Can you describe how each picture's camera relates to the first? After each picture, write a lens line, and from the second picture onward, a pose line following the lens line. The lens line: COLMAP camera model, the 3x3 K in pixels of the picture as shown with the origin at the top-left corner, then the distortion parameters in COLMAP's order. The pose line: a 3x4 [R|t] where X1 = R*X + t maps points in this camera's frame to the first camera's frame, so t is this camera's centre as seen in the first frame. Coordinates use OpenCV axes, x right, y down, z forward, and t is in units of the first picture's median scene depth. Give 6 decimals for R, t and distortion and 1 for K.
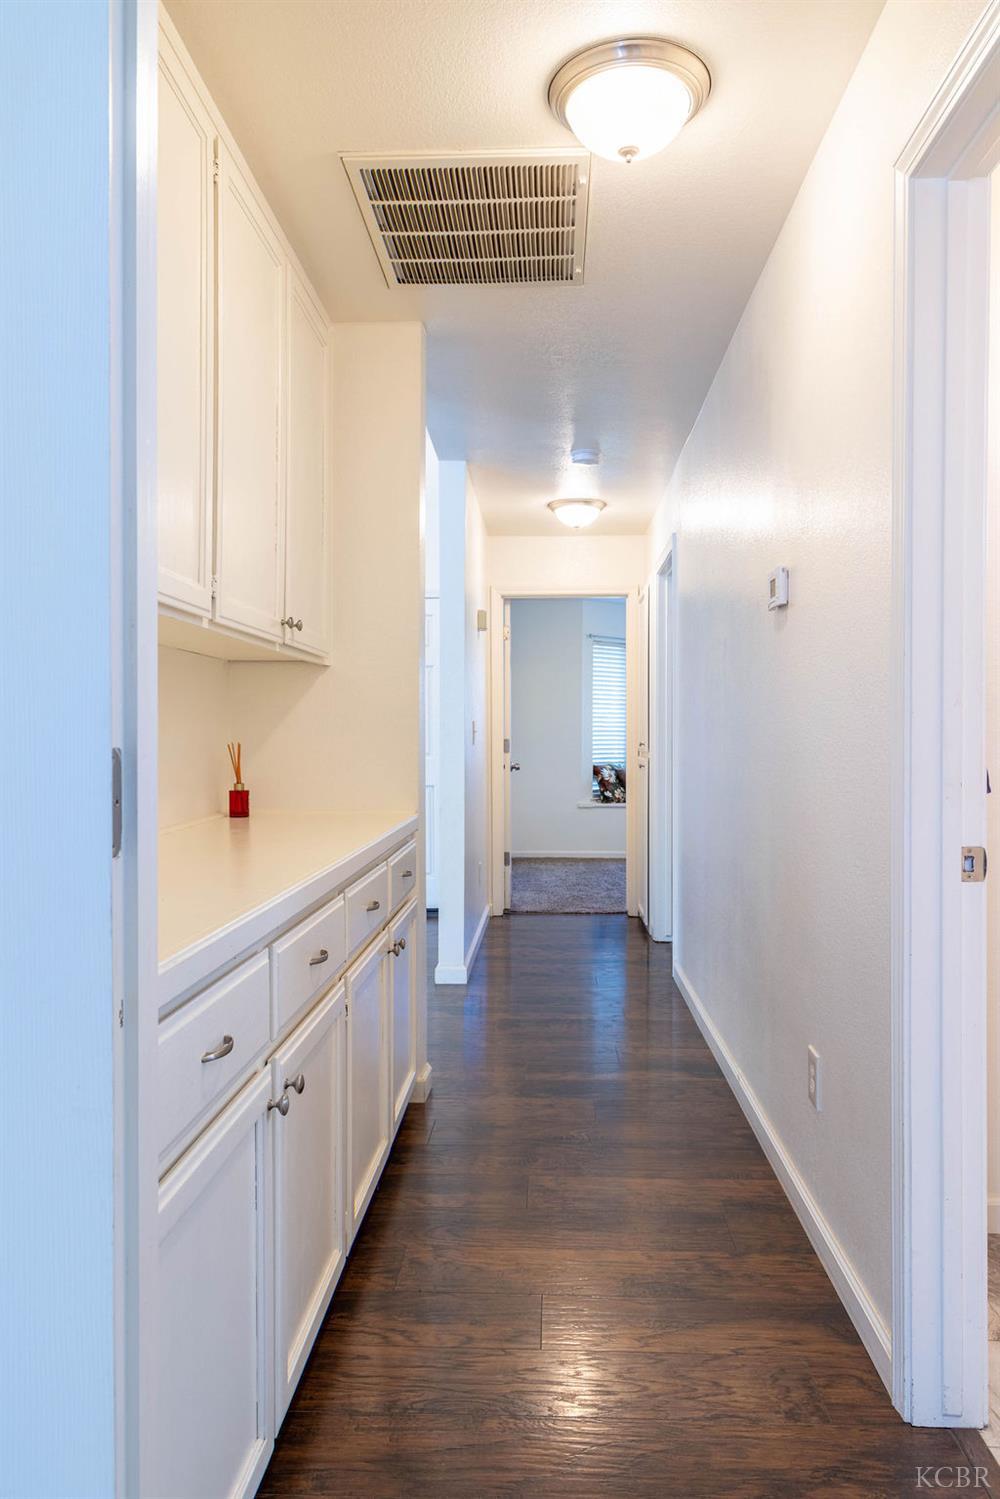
lens RADIAL K [[1065.8, 0, 500.0], [0, 1065.8, 749.5], [0, 0, 1]] dist [0.014063, 0.003237]
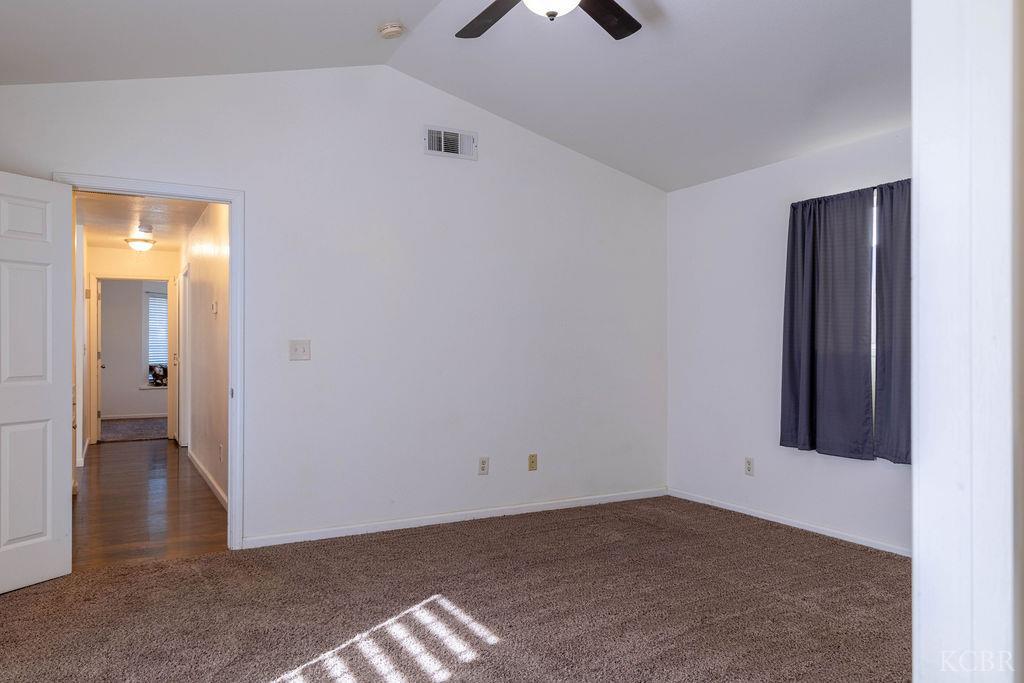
lens RADIAL K [[718.3, 0, 511.4], [0, 718.3, 344.2], [0, 0, 1]] dist [0.012033, 0.001984]
pose [[0.850789, 0.001672, 0.525505, -0.046522], [0.005493, 0.999912, -0.012073, -0.004161], [-0.525479, 0.013158, 0.850705, -0.523837]]
